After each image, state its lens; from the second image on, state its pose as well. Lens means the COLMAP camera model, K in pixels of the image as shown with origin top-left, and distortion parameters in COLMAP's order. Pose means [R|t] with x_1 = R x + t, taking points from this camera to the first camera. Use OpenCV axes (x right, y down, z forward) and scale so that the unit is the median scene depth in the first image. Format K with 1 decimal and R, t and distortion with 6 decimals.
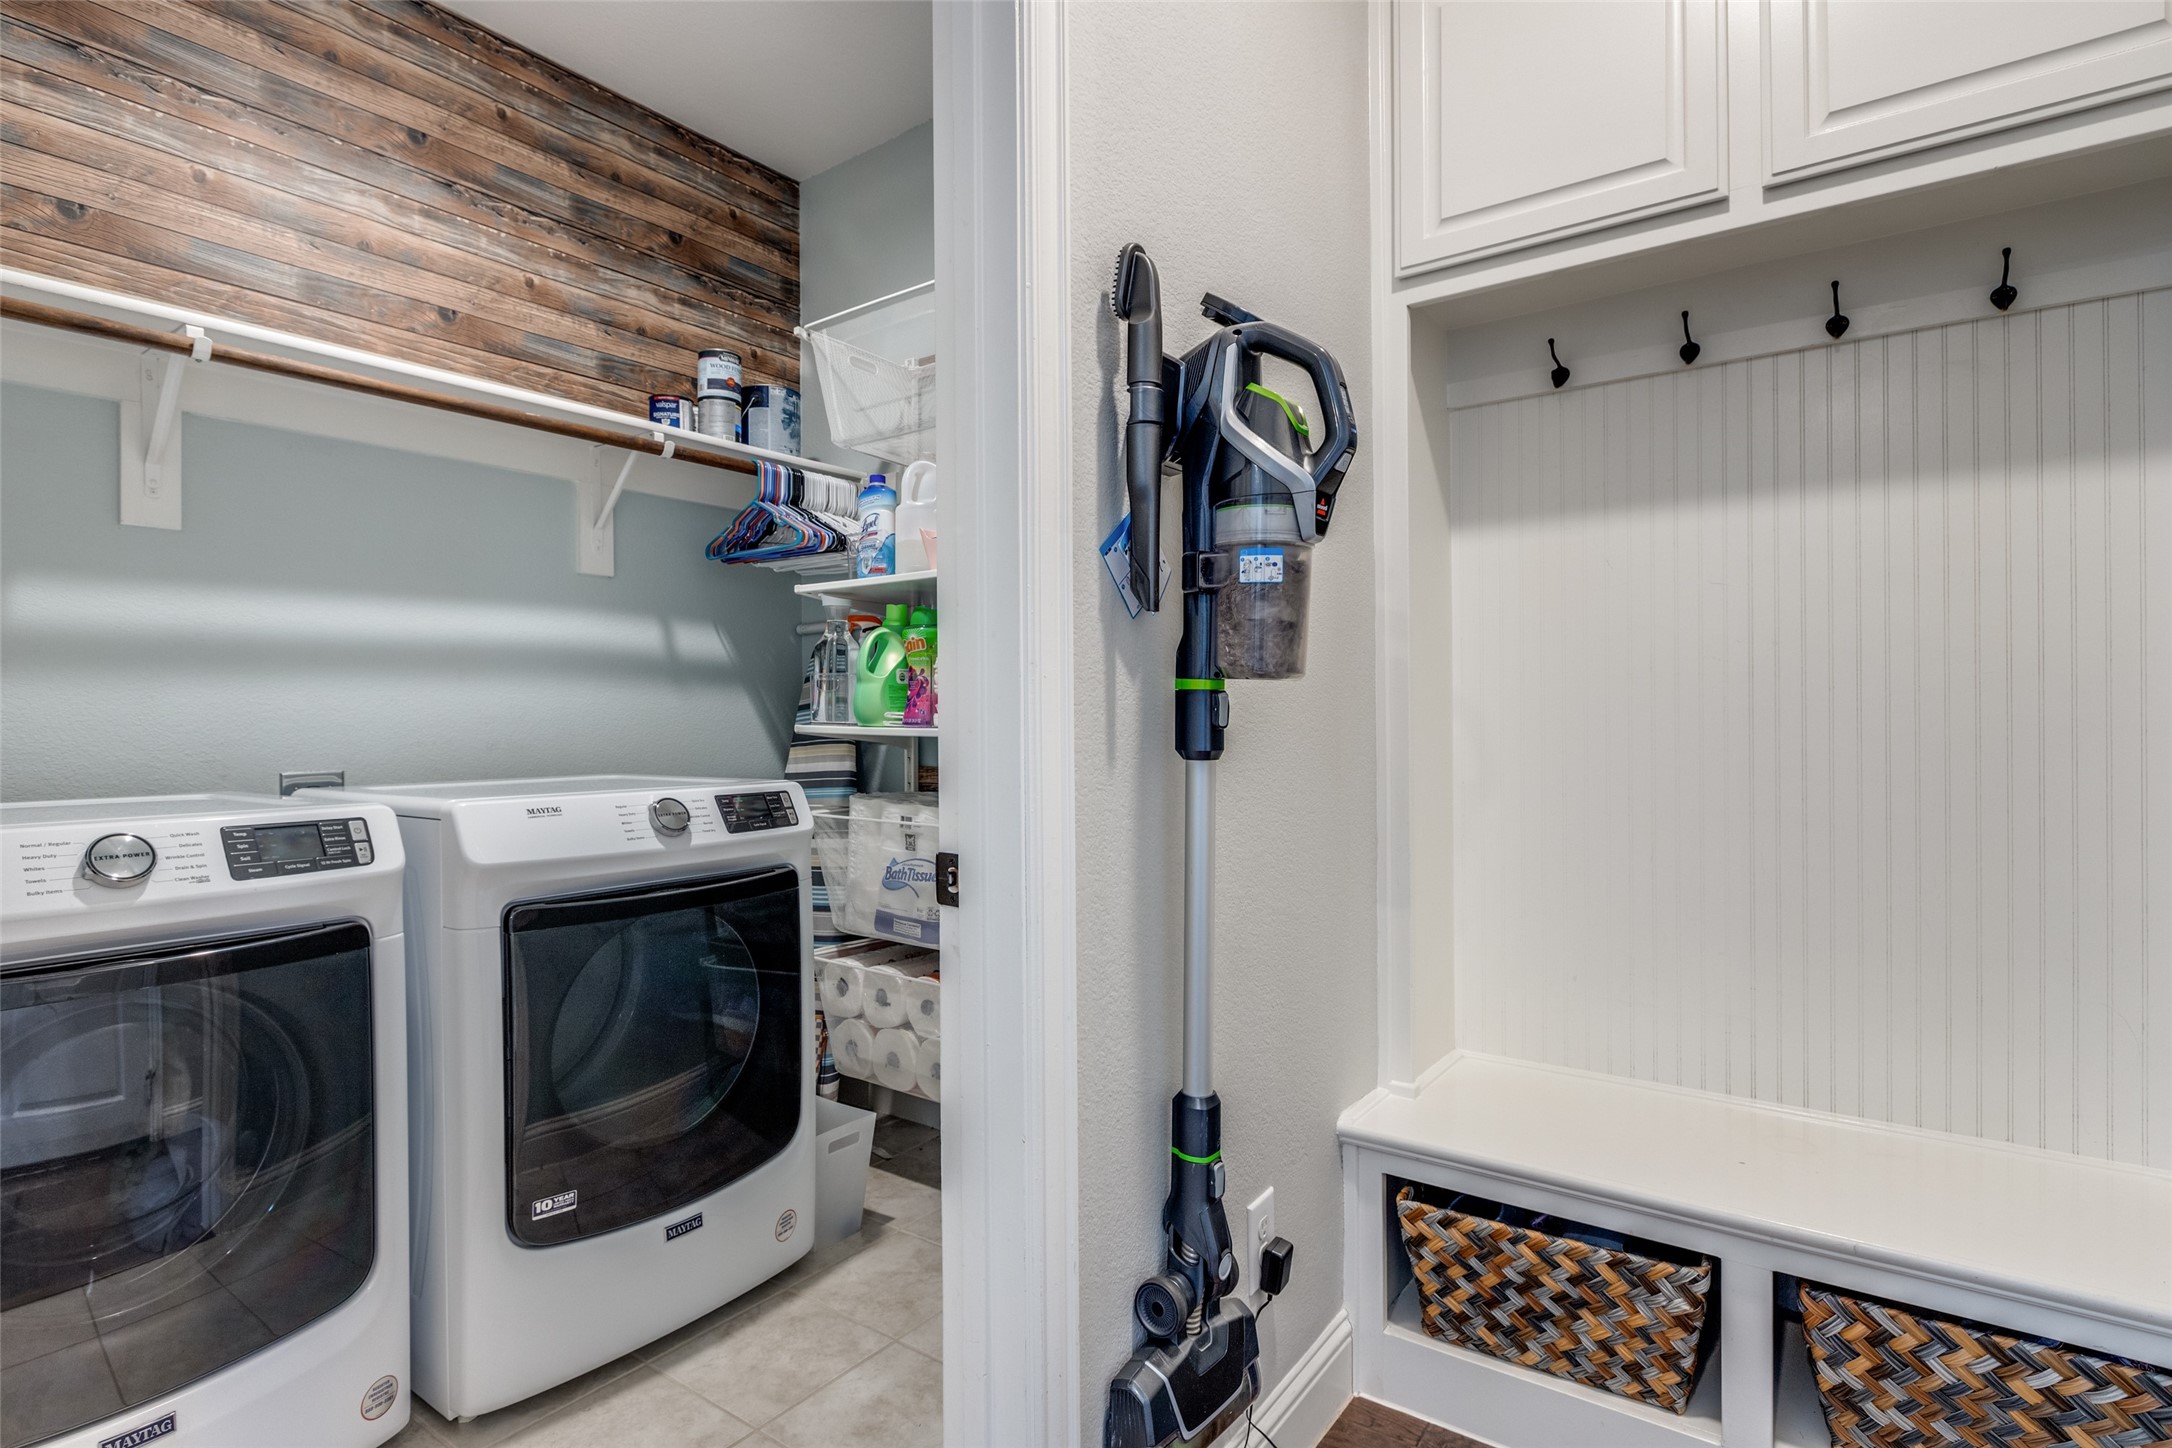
lens RADIAL K [[1096.3, 0, 1063.4], [0, 1096.3, 717.8], [0, 0, 1]] dist [-0.003683, -0.001205]
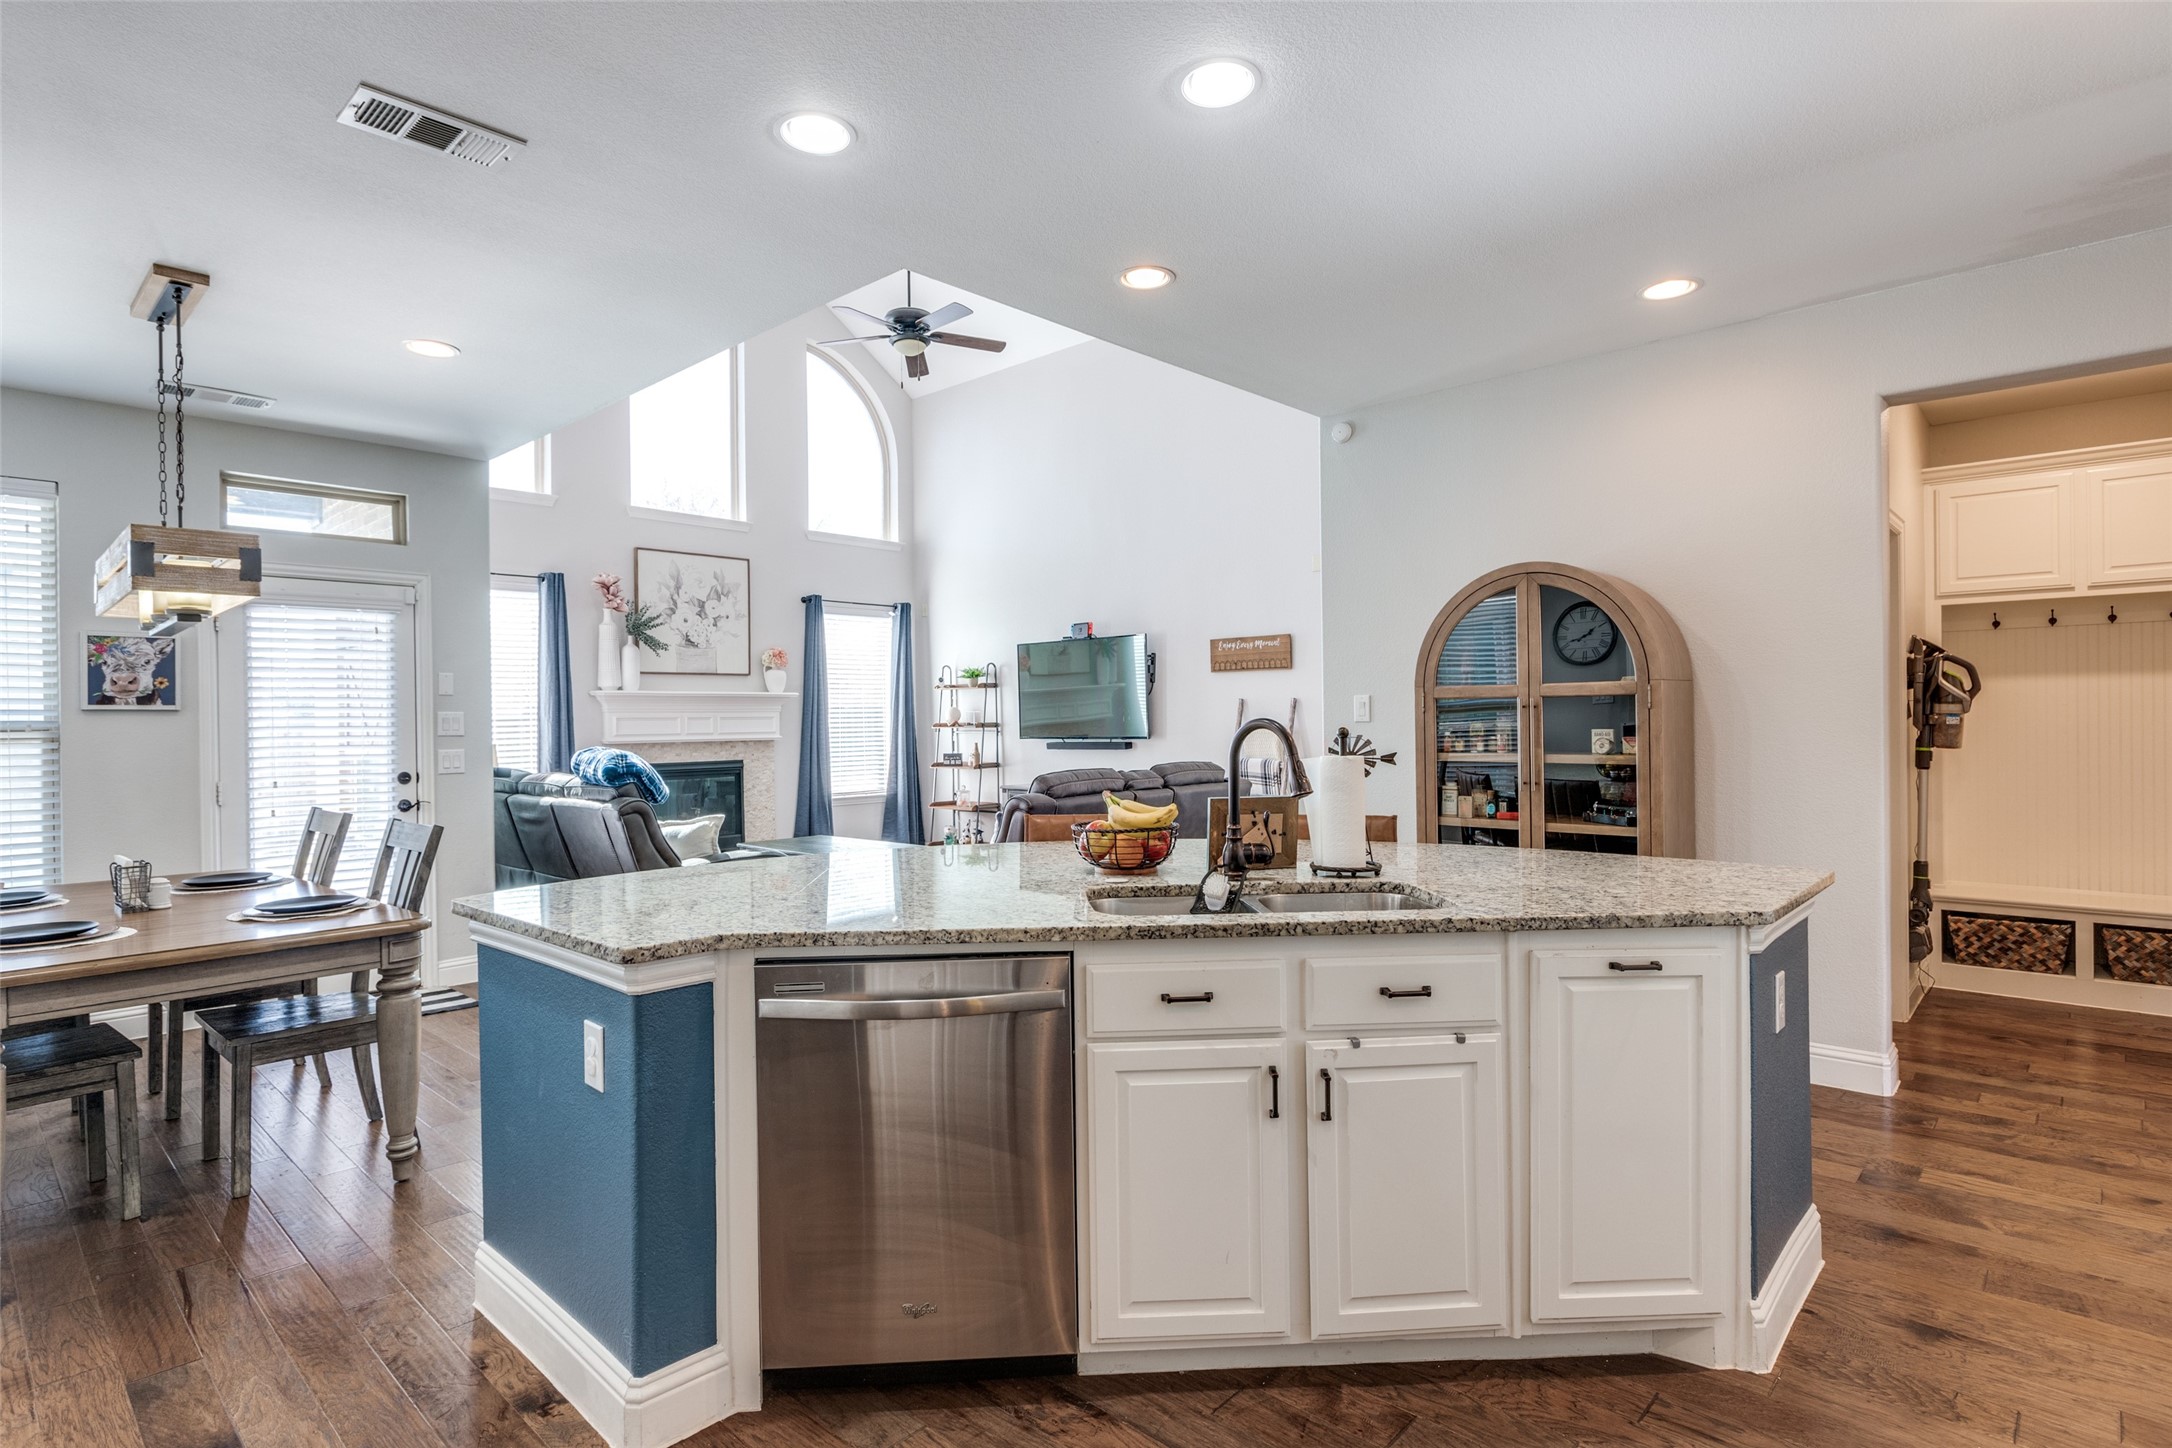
lens RADIAL K [[1108.6, 0, 1068.6], [0, 1108.6, 722.8], [0, 0, 1]] dist [-0.000552, -0.000614]
pose [[0.991866, -0.003932, -0.127229, -1.876867], [0.004361, 0.999986, 0.003094, -0.118256], [0.127215, -0.003623, 0.991869, -2.551648]]
